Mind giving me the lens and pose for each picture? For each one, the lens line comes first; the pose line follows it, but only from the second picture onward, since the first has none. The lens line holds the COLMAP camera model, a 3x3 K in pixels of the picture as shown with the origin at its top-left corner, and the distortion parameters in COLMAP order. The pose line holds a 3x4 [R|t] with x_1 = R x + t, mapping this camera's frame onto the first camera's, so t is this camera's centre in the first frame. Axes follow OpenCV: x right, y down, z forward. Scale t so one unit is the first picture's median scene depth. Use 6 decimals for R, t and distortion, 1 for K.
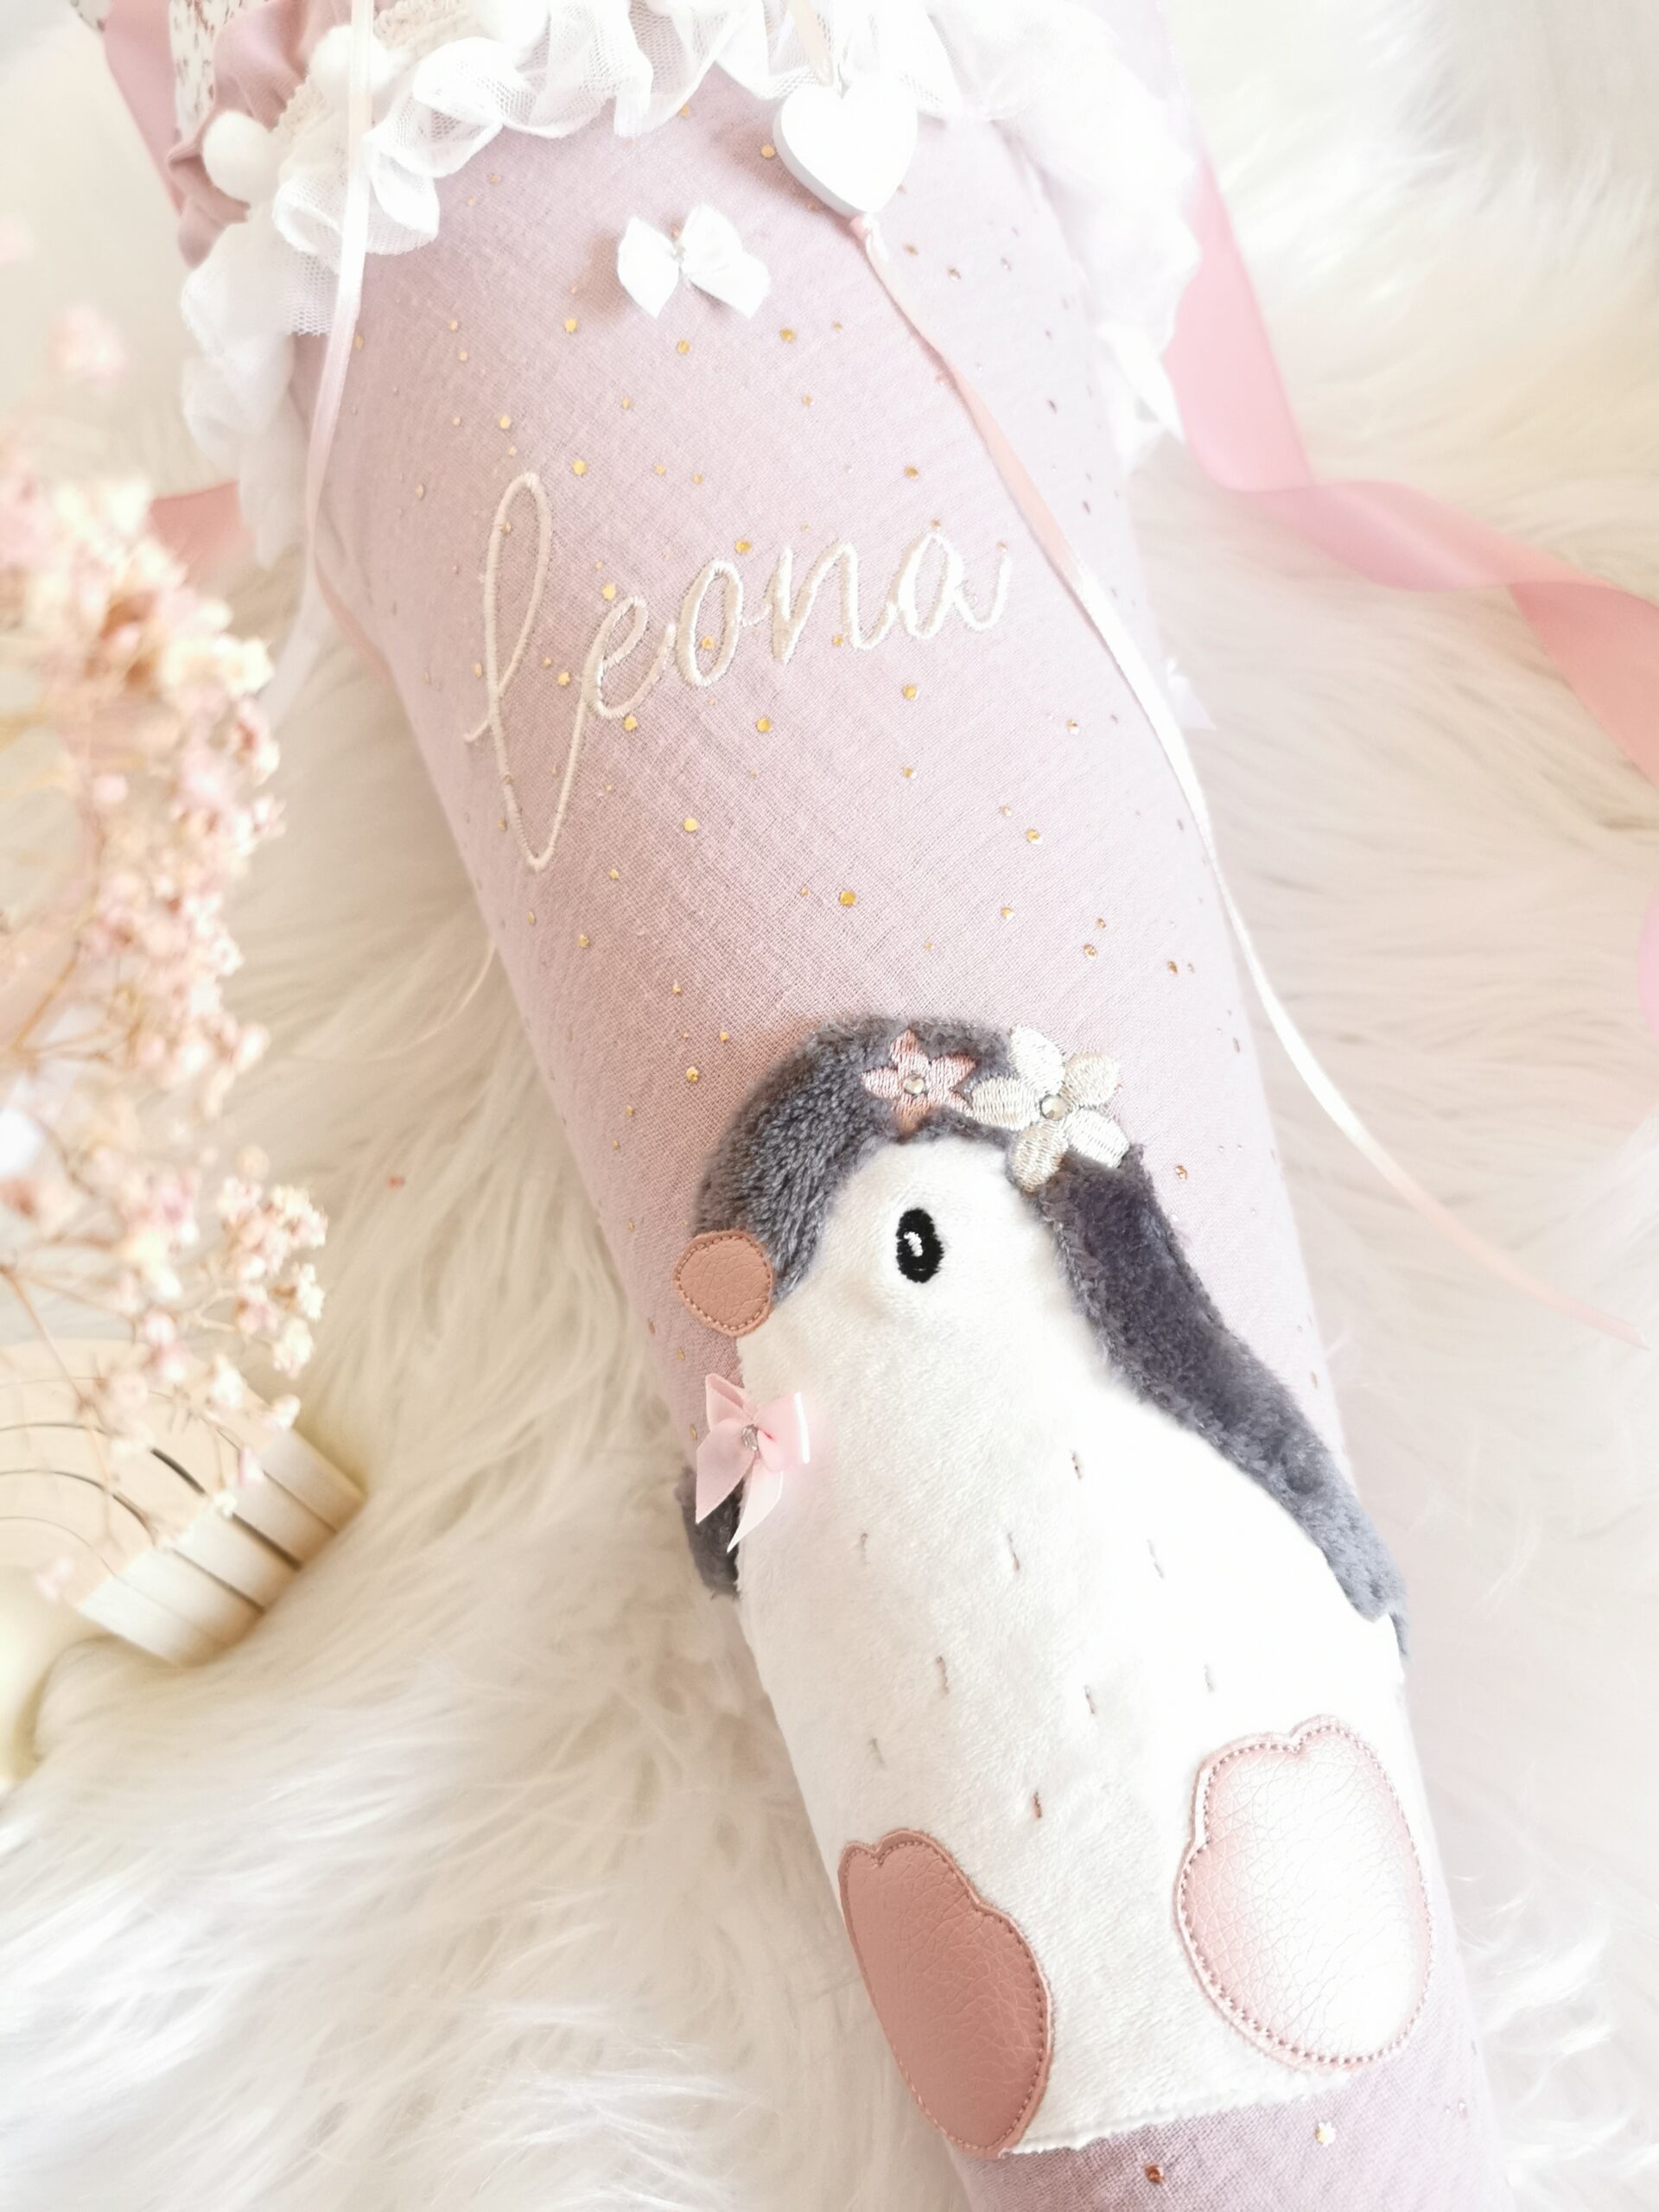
lens RADIAL K [[1769.8, 0, 829.7], [0, 1769.8, 1099.1], [0, 0, 1]] dist [0.035951, -0.087722]
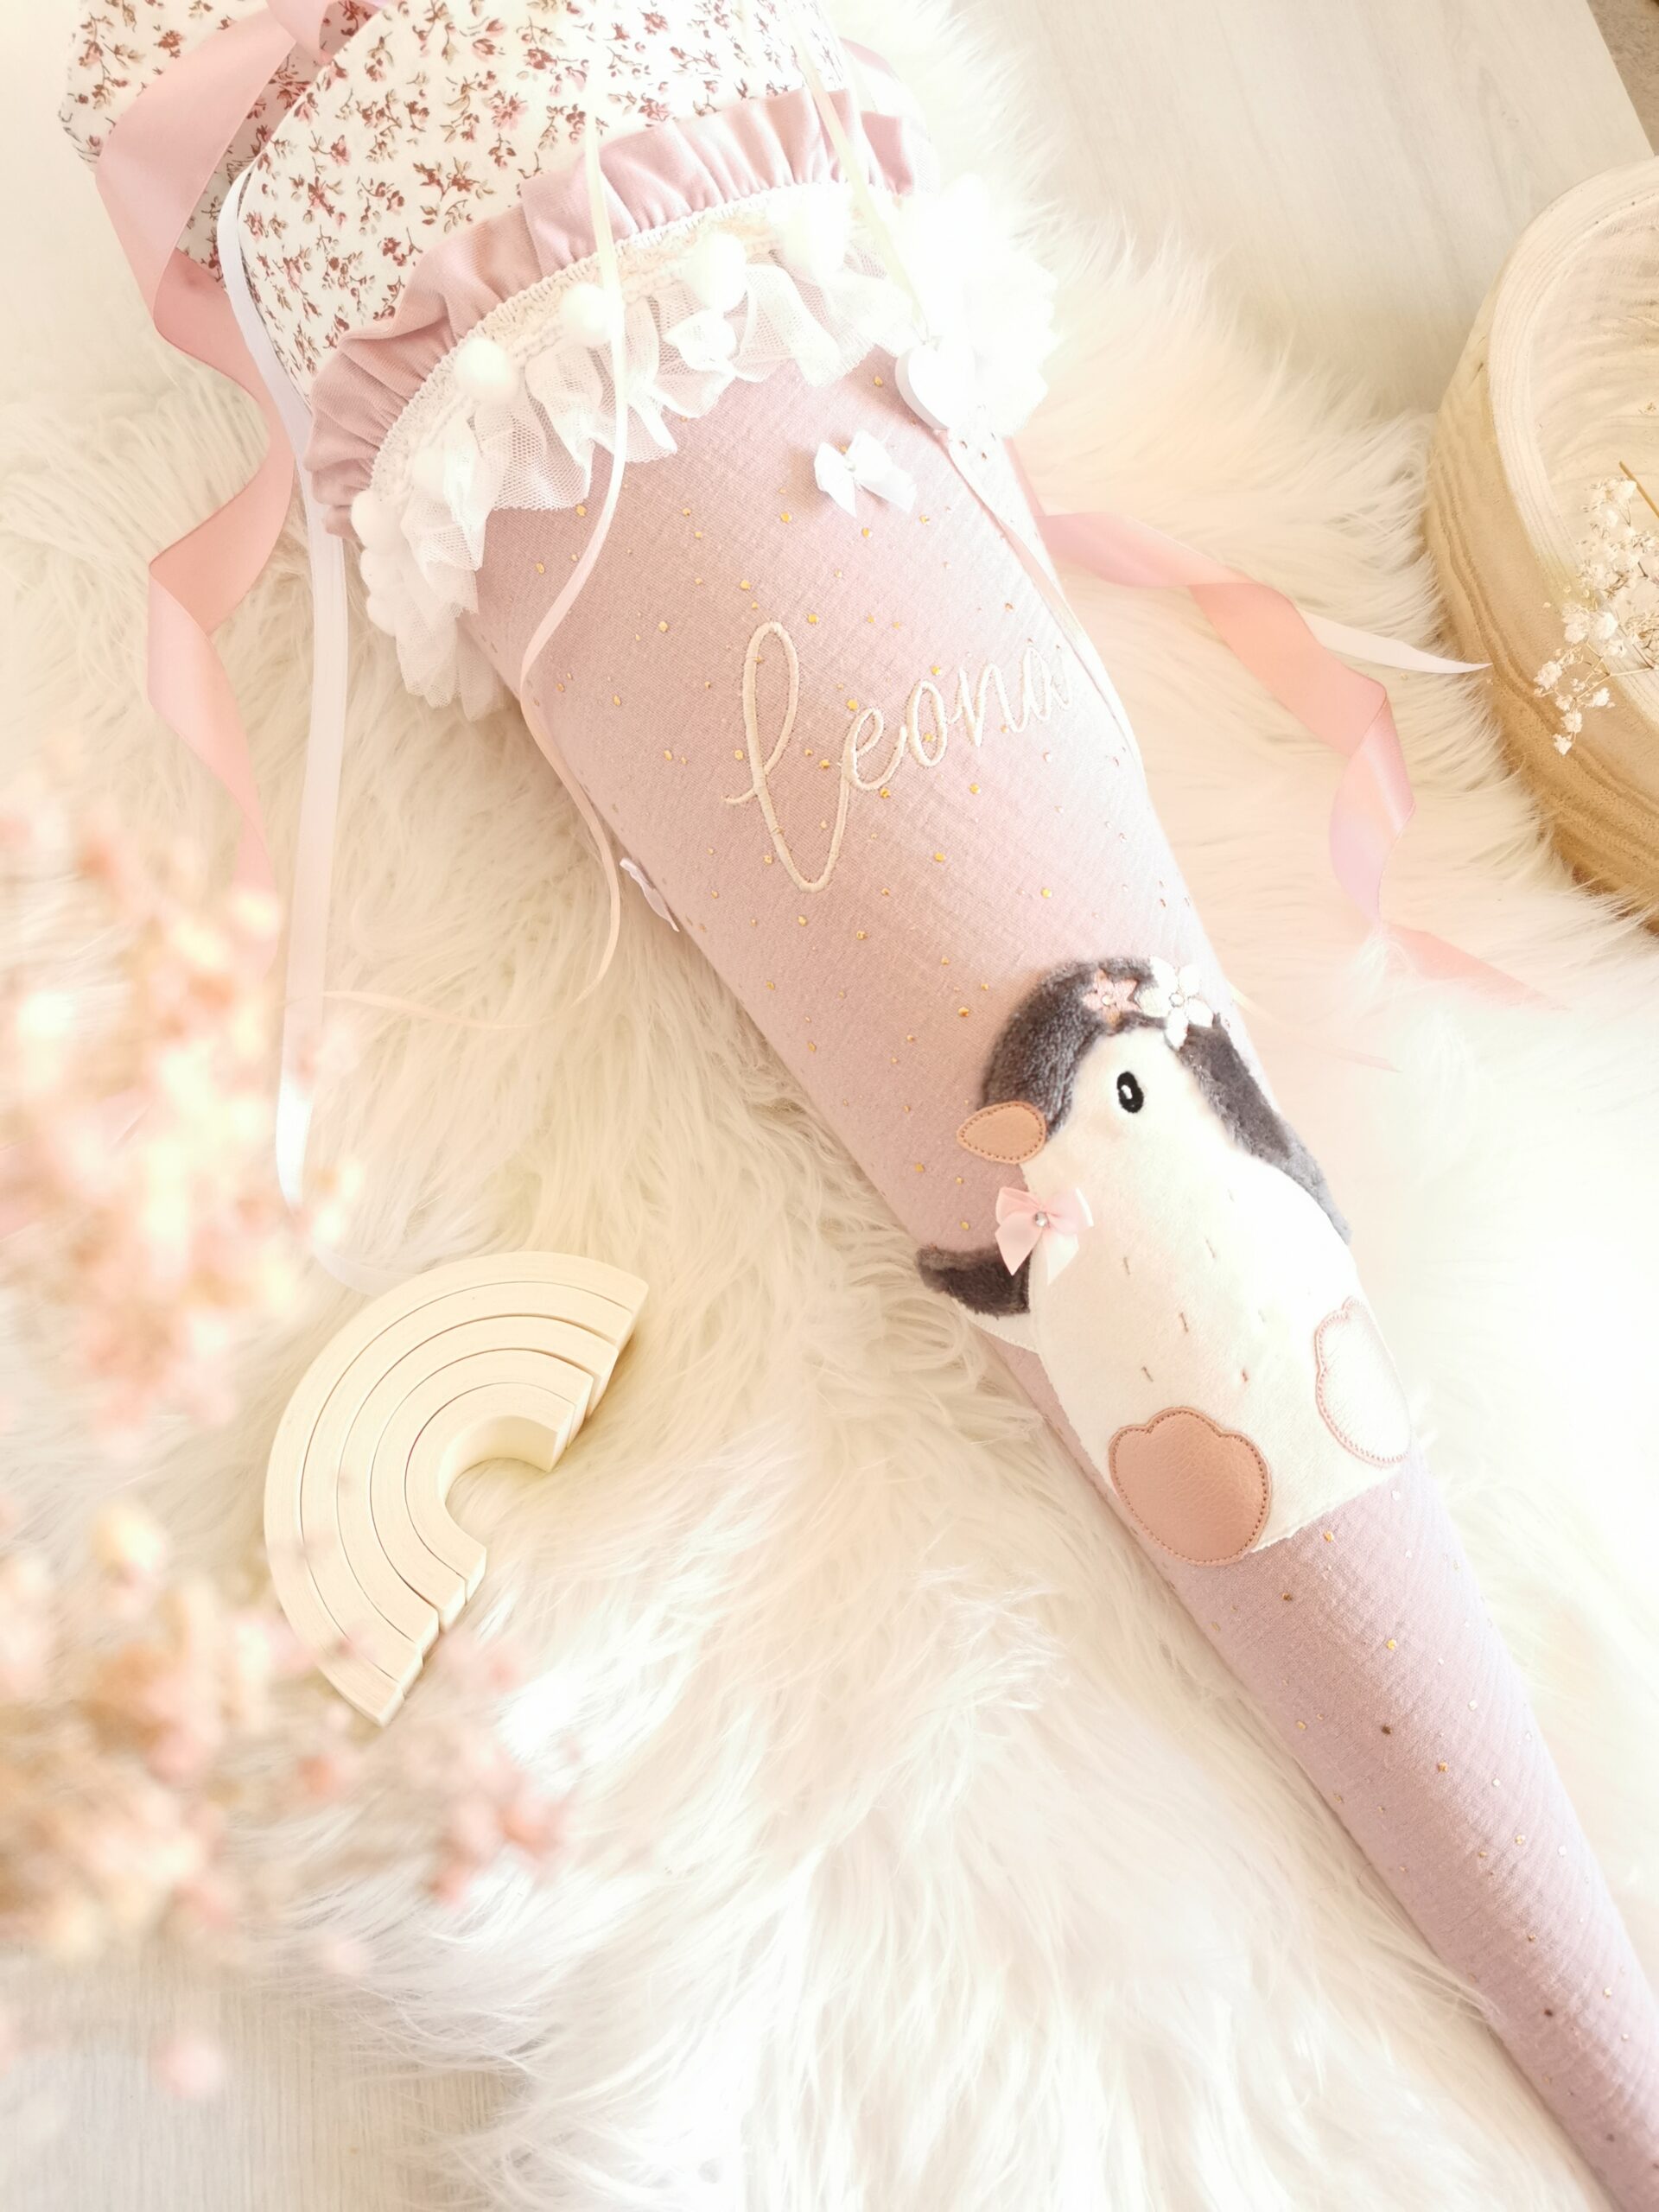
lens RADIAL K [[1743.9, 0, 834.4], [0, 1743.9, 1093.8], [0, 0, 1]] dist [0.043099, -0.071242]
pose [[0.905965, -0.177872, 0.384174, -0.824670], [0.123282, 0.978971, 0.162536, -0.218000], [-0.405006, -0.099890, 0.908841, -0.418300]]
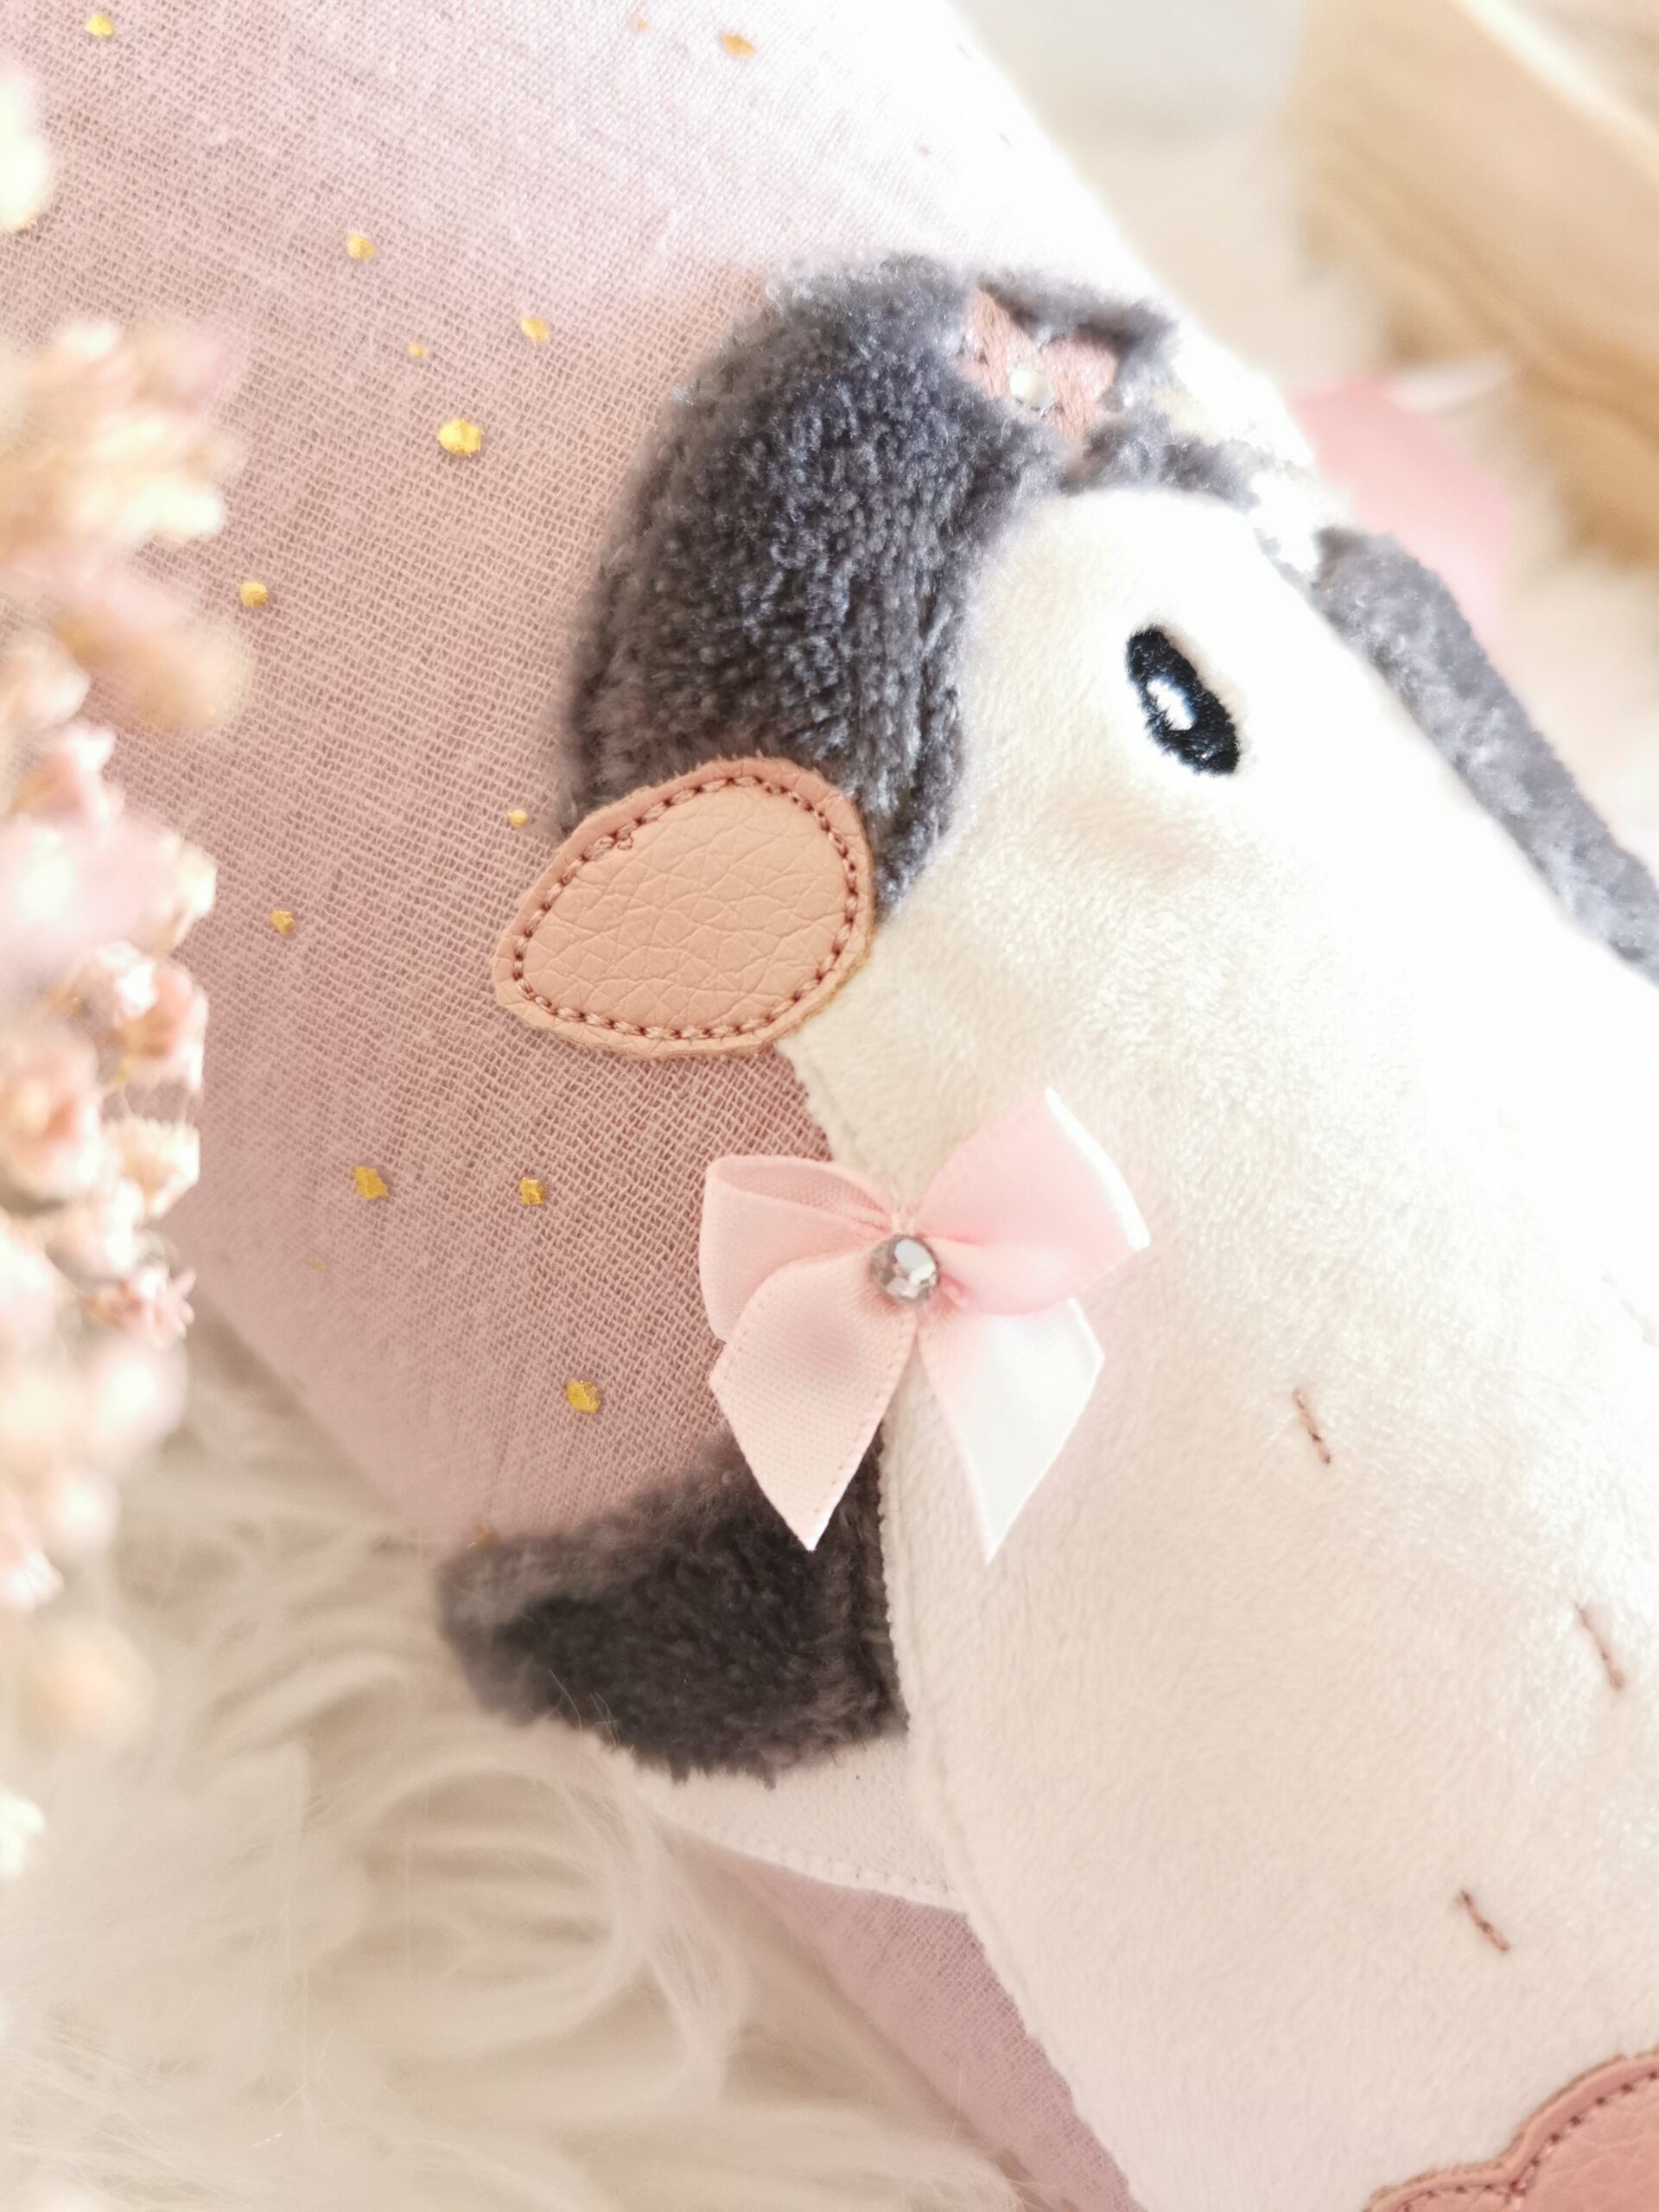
lens RADIAL K [[1795.4, 0, 829.5], [0, 1795.4, 1106.0], [0, 0, 1]] dist [-0.026075, 0.002732]
pose [[0.804140, -0.157210, 0.573274, -0.262648], [0.236021, 0.969559, -0.065185, 0.173479], [-0.545575, 0.187722, 0.816767, 0.675290]]
